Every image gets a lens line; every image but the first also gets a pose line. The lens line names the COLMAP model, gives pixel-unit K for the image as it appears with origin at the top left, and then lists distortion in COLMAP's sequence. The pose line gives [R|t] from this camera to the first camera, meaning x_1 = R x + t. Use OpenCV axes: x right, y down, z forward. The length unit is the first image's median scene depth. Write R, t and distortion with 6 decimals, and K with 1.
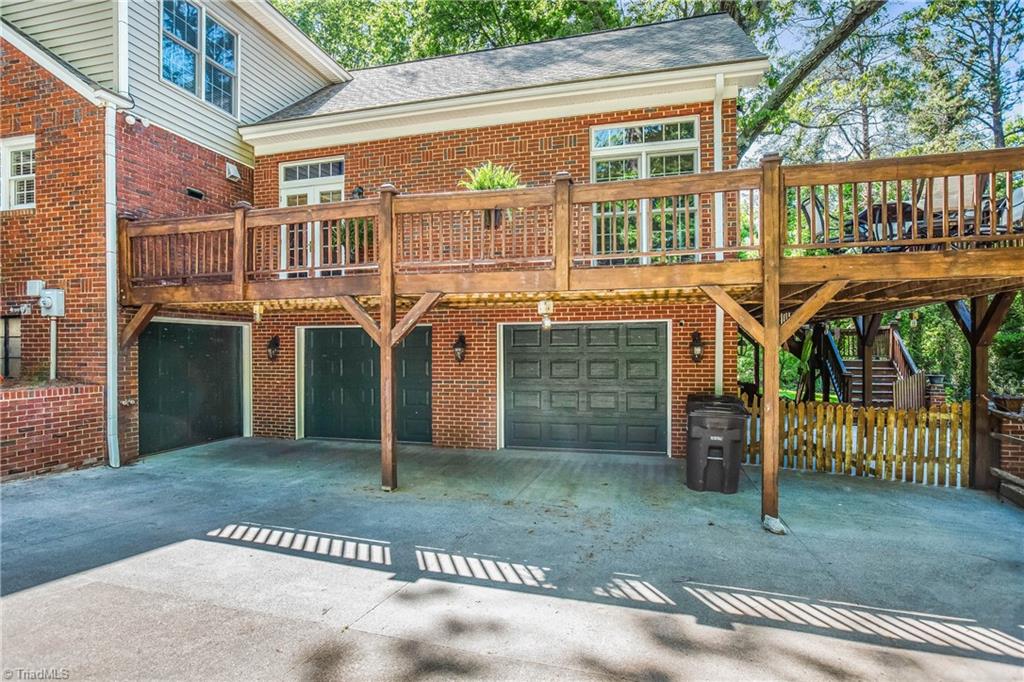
lens RADIAL K [[560.7, 0, 492.5], [0, 560.7, 353.7], [0, 0, 1]] dist [0.000744, 0.001822]
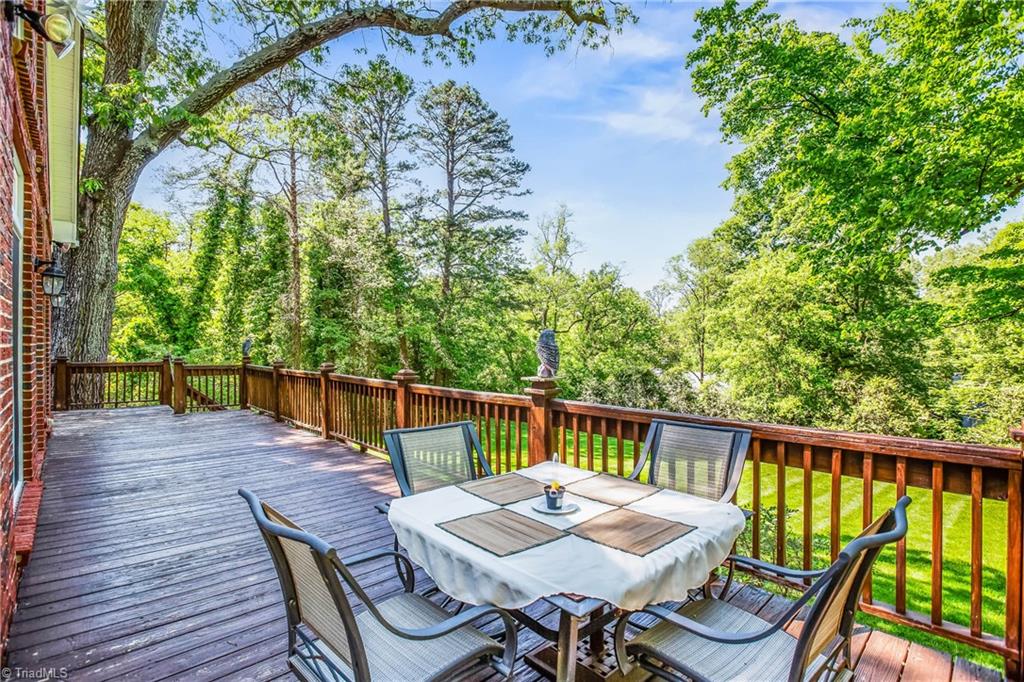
lens RADIAL K [[483.3, 0, 512.0], [0, 483.3, 341.0], [0, 0, 1]] dist [-0.022509, 0.000492]
pose [[0.509512, 0.001041, 0.860463, 0.110638], [0.006051, 0.999970, -0.004793, -0.083358], [-0.860442, 0.007648, 0.509491, 0.205390]]
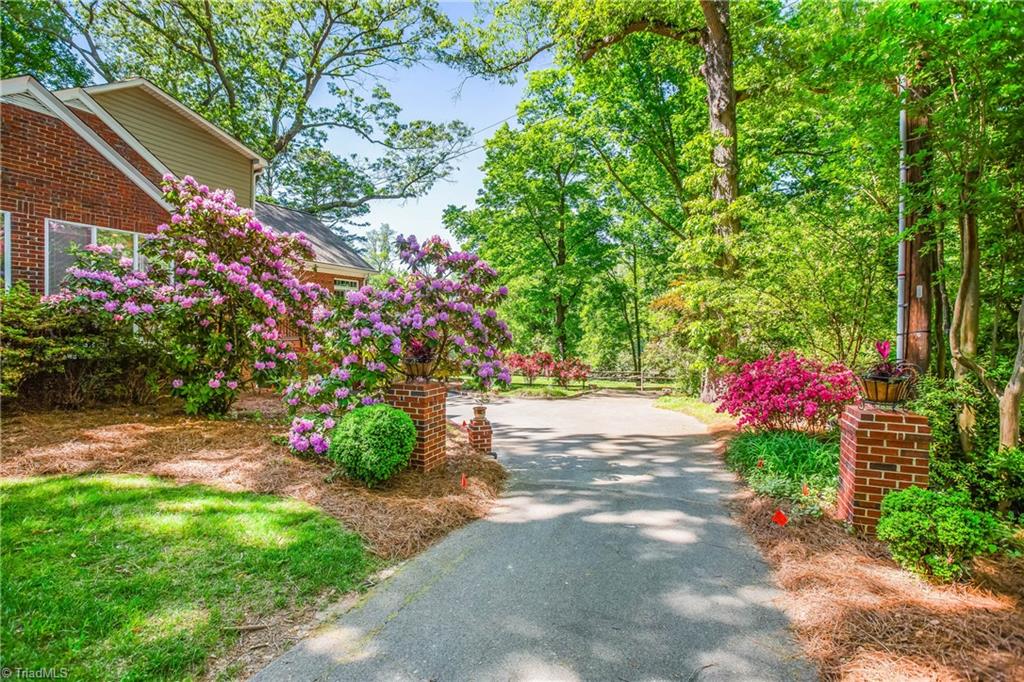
lens RADIAL K [[518.4, 0, 510.3], [0, 518.4, 321.8], [0, 0, 1]] dist [-0.000409, 0.000031]
pose [[0.155523, 0.007156, 0.987806, -0.731158], [-0.000847, 0.999974, -0.007111, -0.054853], [-0.987832, 0.000270, 0.155525, -0.087853]]
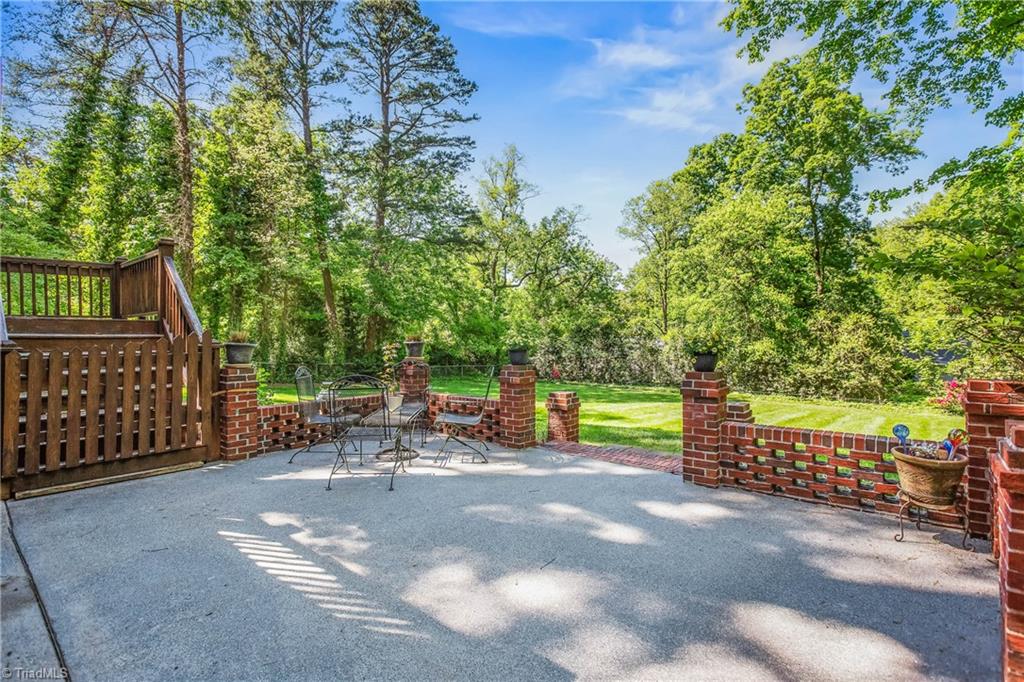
lens RADIAL K [[483.7, 0, 515.5], [0, 483.7, 324.0], [0, 0, 1]] dist [-0.022516, 0.000667]
pose [[0.399917, 0.017763, 0.916379, 0.229081], [0.017397, 0.999485, -0.026966, 0.015730], [-0.916386, 0.026727, 0.399402, 0.281725]]
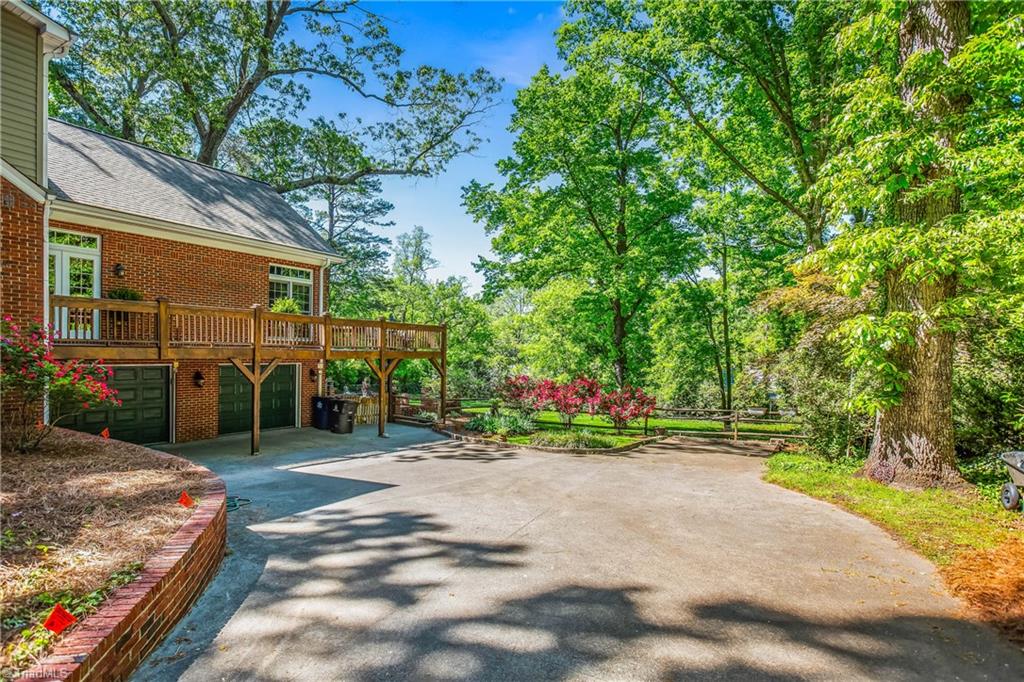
lens RADIAL K [[549.1, 0, 511.2], [0, 549.1, 352.4], [0, 0, 1]] dist [-0.022039, 0.000096]
pose [[0.281408, 0.004423, 0.959578, -0.443749], [-0.013448, 0.999909, -0.000665, -0.034634], [-0.959494, -0.012717, 0.281442, -0.104138]]
